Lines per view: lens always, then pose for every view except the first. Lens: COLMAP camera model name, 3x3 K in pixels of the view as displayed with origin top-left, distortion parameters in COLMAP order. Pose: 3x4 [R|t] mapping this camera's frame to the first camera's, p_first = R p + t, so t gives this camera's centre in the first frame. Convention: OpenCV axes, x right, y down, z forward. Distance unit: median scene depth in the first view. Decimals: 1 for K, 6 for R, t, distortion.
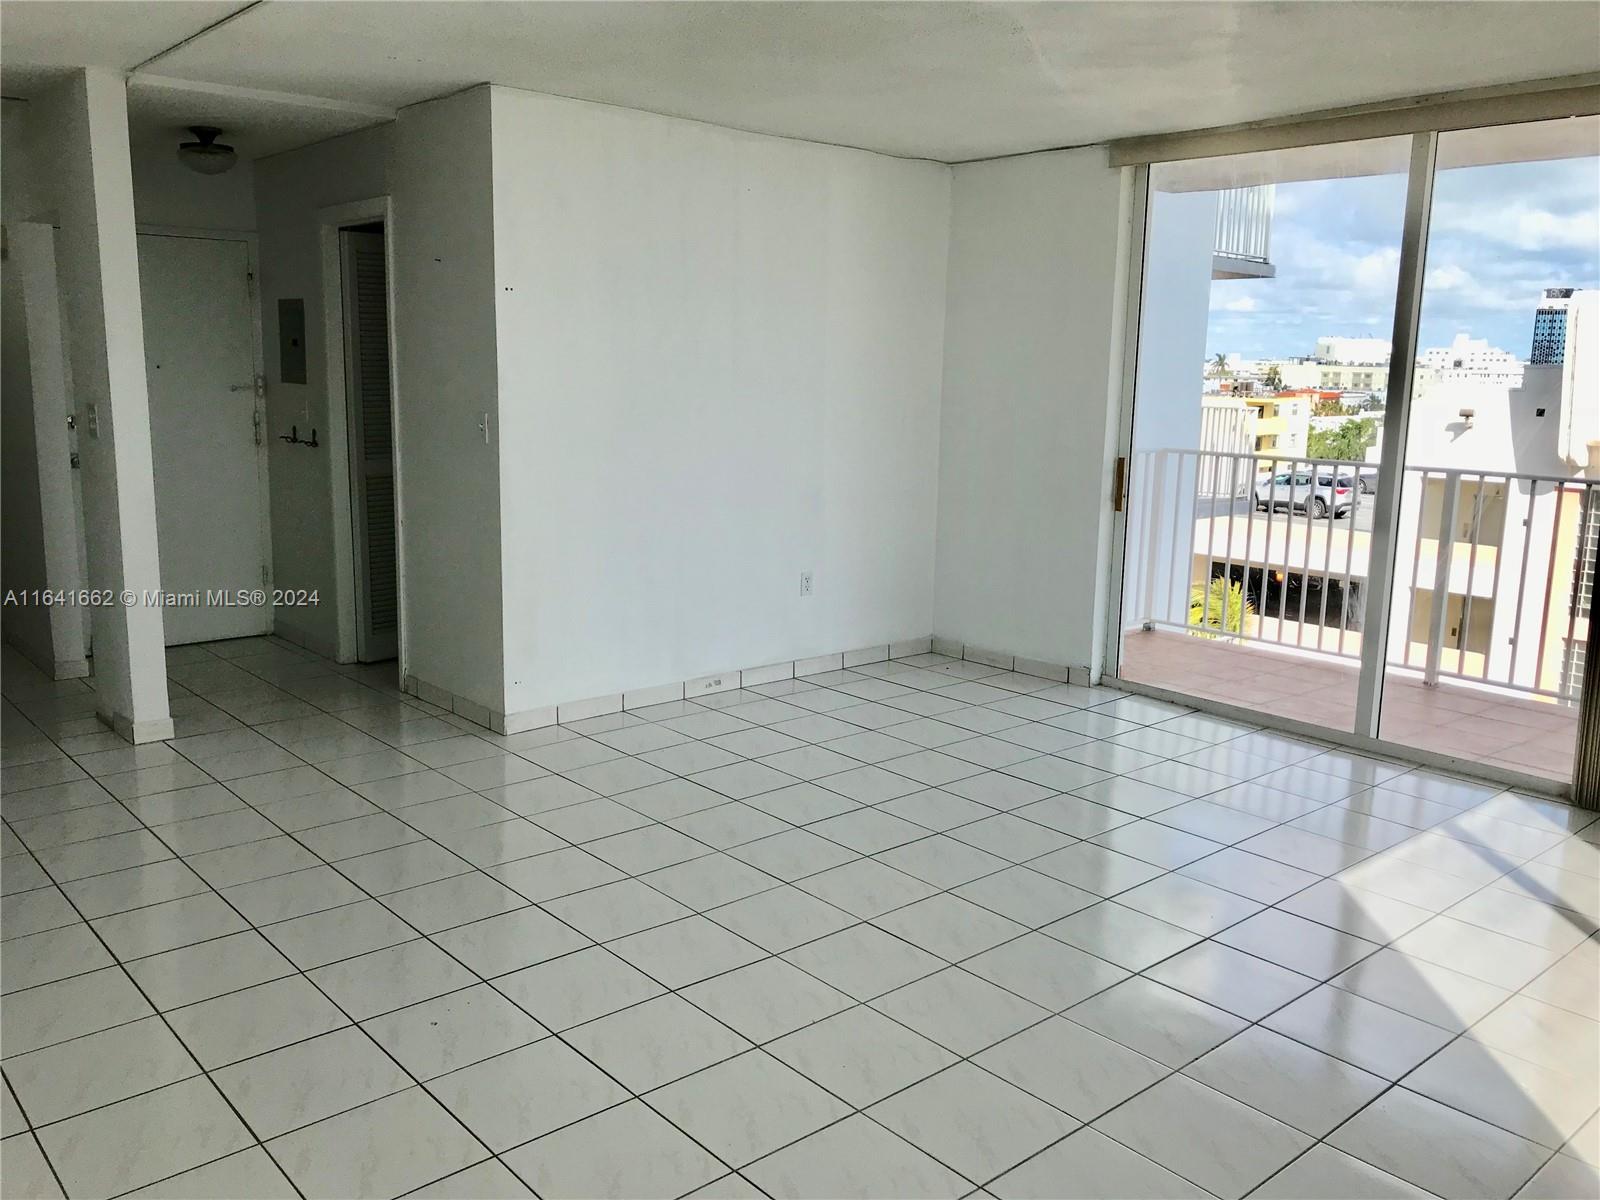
lens RADIAL K [[1308.5, 0, 790.2], [0, 1308.5, 584.4], [0, 0, 1]] dist [0.035240, -0.066689]
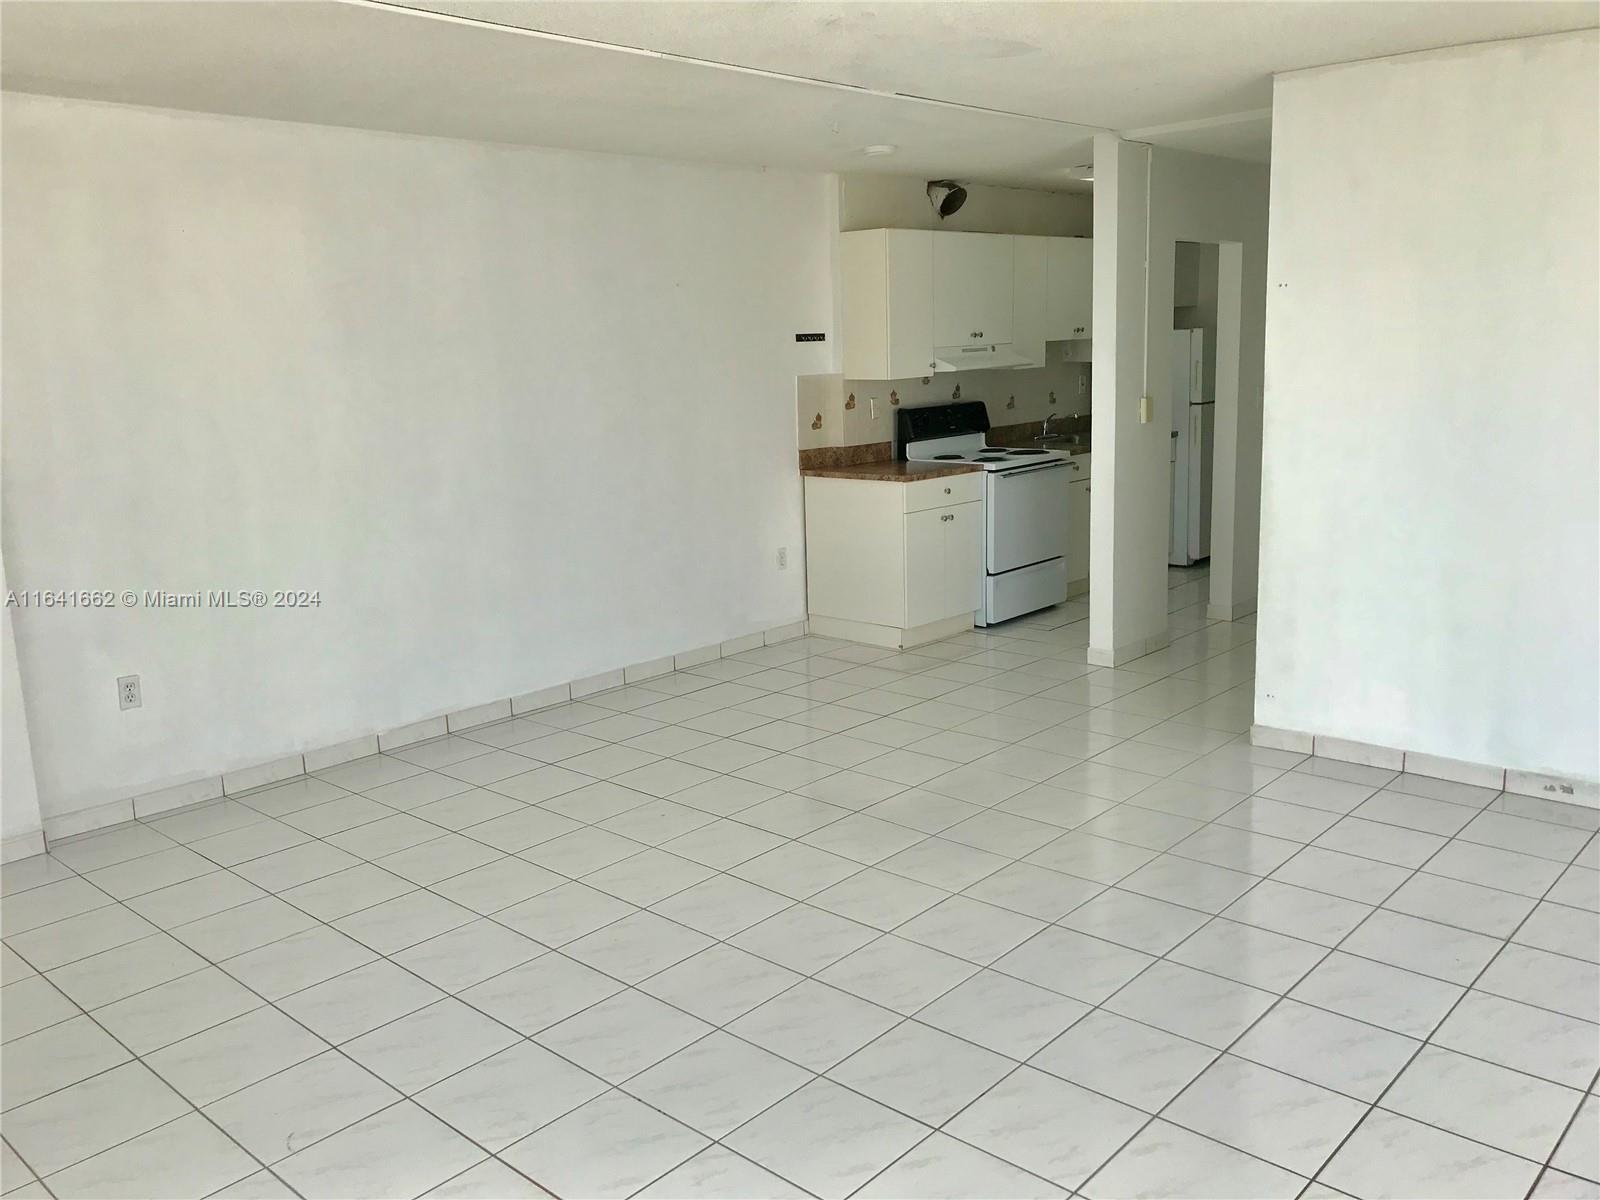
lens RADIAL K [[1301.5, 0, 794.9], [0, 1301.5, 592.5], [0, 0, 1]] dist [0.097367, -0.181200]
pose [[0.108952, 0.172928, -0.978890, 0.597037], [-0.131848, 0.978565, 0.158196, -0.092698], [0.985264, 0.111829, 0.129417, 0.456317]]
